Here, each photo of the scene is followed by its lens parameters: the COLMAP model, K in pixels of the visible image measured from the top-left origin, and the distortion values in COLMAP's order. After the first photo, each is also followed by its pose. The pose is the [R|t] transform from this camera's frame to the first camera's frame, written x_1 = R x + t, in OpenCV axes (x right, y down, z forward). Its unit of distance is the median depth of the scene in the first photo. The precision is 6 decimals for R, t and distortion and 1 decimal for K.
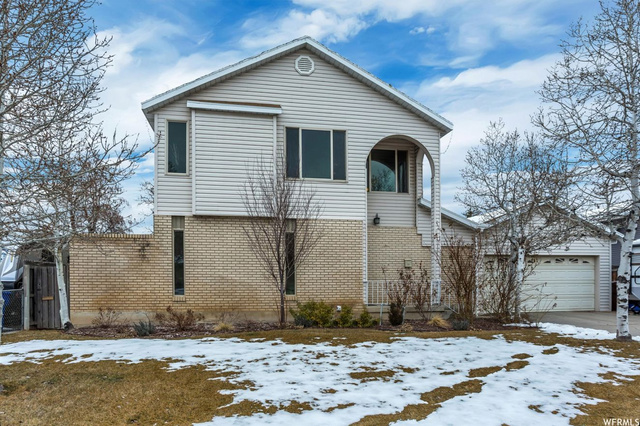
lens RADIAL K [[294.1, 0, 320.1], [0, 294.1, 216.6], [0, 0, 1]] dist [-0.026299, 0.011533]
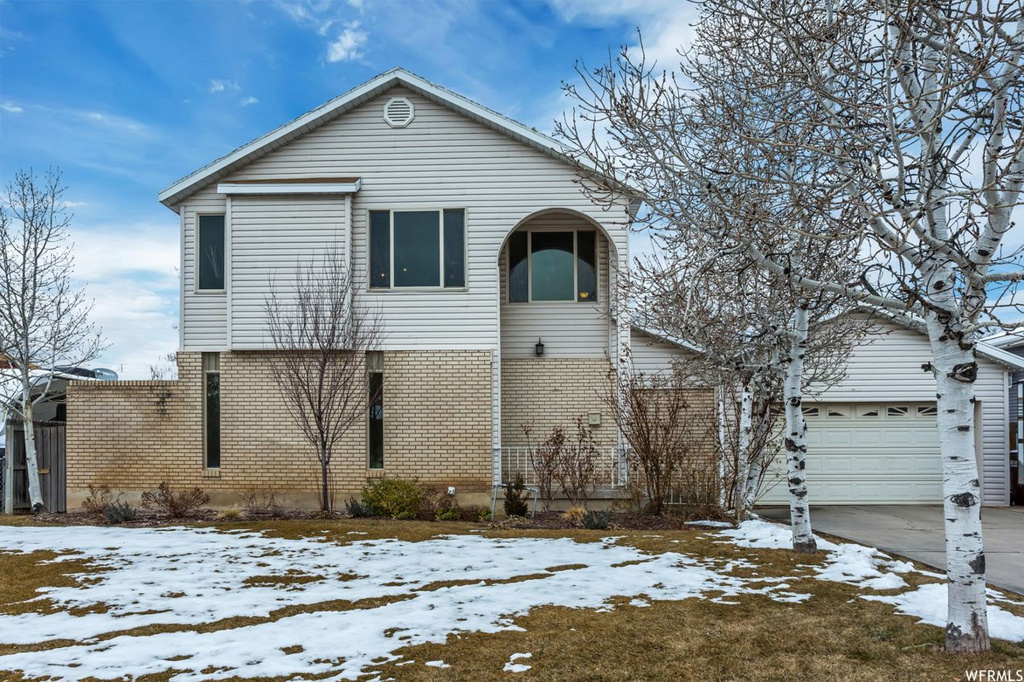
lens RADIAL K [[492.2, 0, 507.1], [0, 492.2, 334.8], [0, 0, 1]] dist [-0.010447, 0.005004]
pose [[0.987380, -0.034507, -0.154566, 0.423274], [0.032347, 0.999341, -0.016473, -0.001524], [0.155033, 0.011266, 0.987845, -0.034562]]
